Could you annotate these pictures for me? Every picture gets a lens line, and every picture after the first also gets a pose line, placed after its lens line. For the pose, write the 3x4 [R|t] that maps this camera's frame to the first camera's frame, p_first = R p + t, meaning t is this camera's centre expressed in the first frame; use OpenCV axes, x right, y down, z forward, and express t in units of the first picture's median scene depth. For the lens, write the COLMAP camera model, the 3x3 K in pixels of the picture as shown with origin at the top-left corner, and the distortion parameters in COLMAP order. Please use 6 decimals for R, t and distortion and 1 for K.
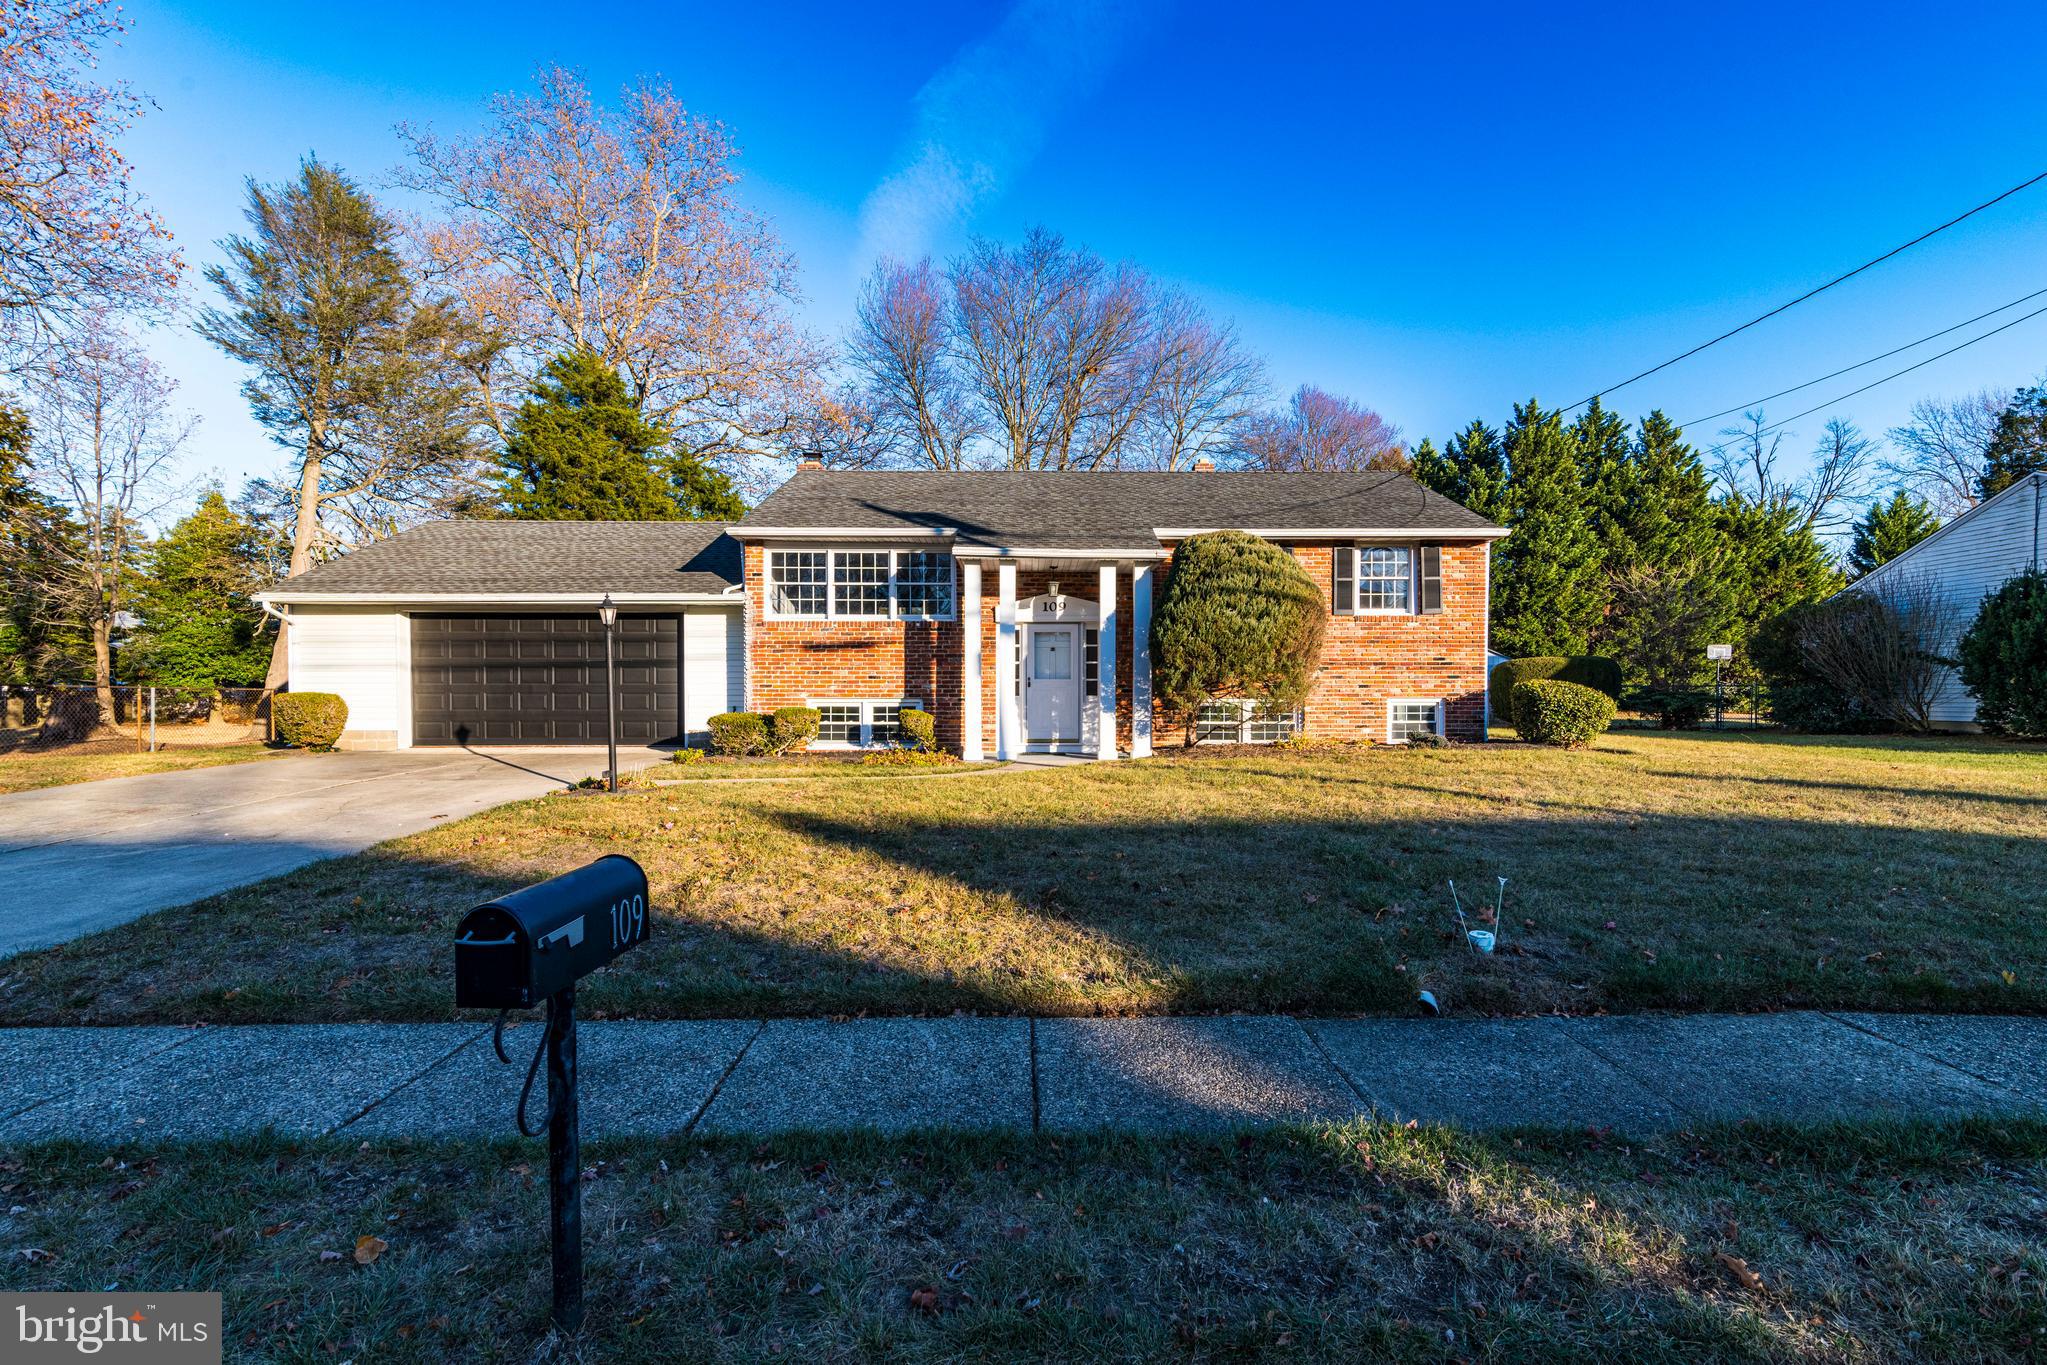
lens RADIAL K [[922.4, 0, 1023.5], [0, 922.4, 682.5], [0, 0, 1]] dist [0.003672, 0.000455]
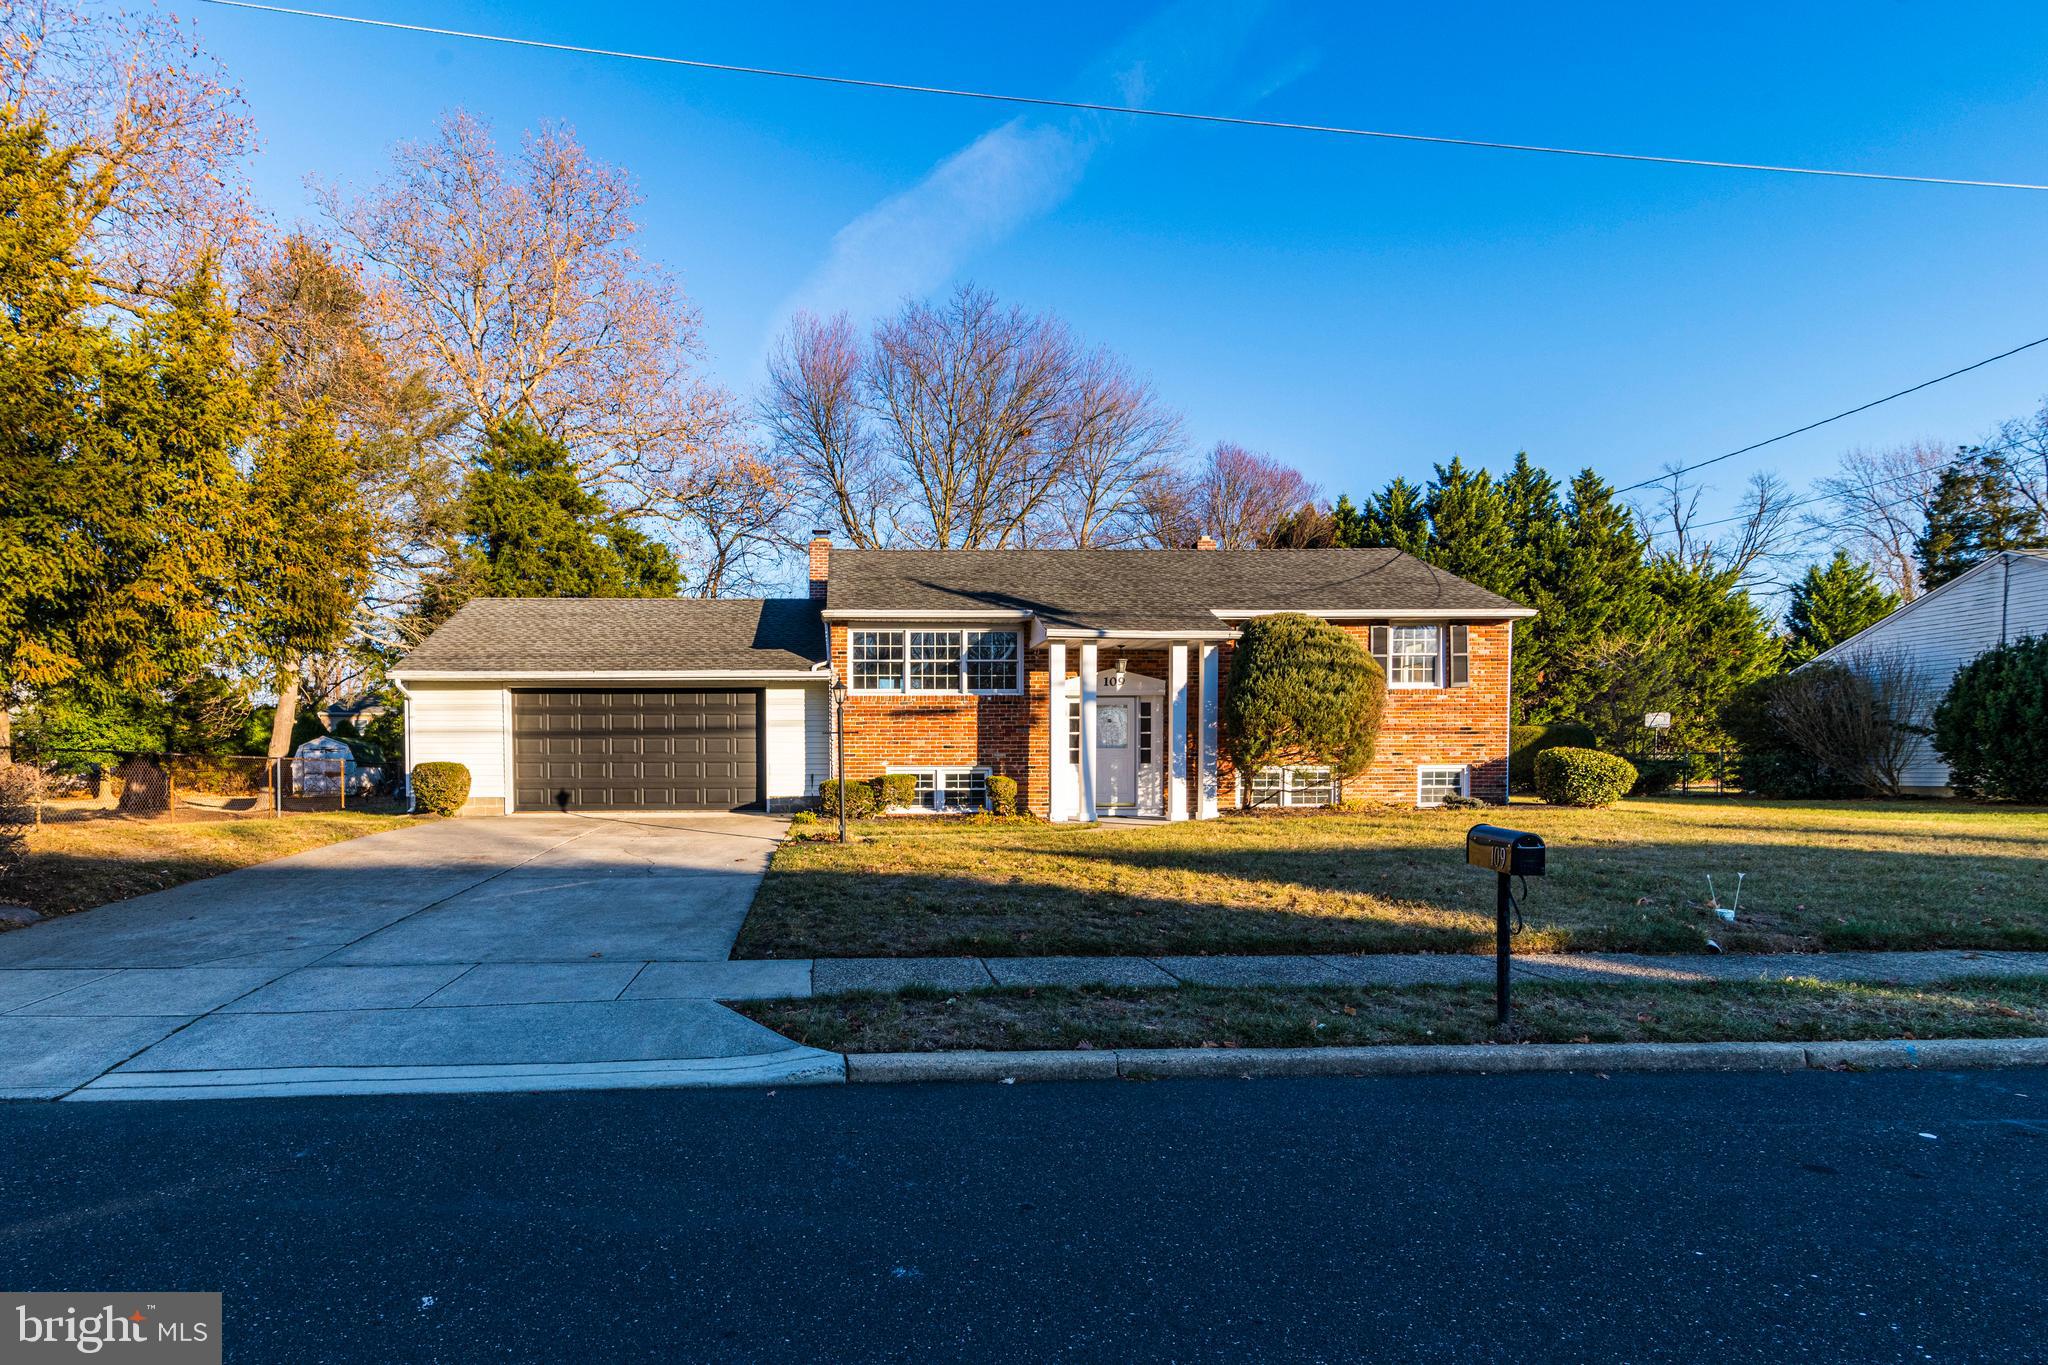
lens RADIAL K [[1006.1, 0, 864.0], [0, 1006.1, 776.0], [0, 0, 1]] dist [0.004588, -0.000402]
pose [[0.999979, -0.002632, 0.005948, -0.260537], [0.002502, 0.999757, 0.021914, 0.002298], [-0.006005, -0.021899, 0.999742, -0.180822]]
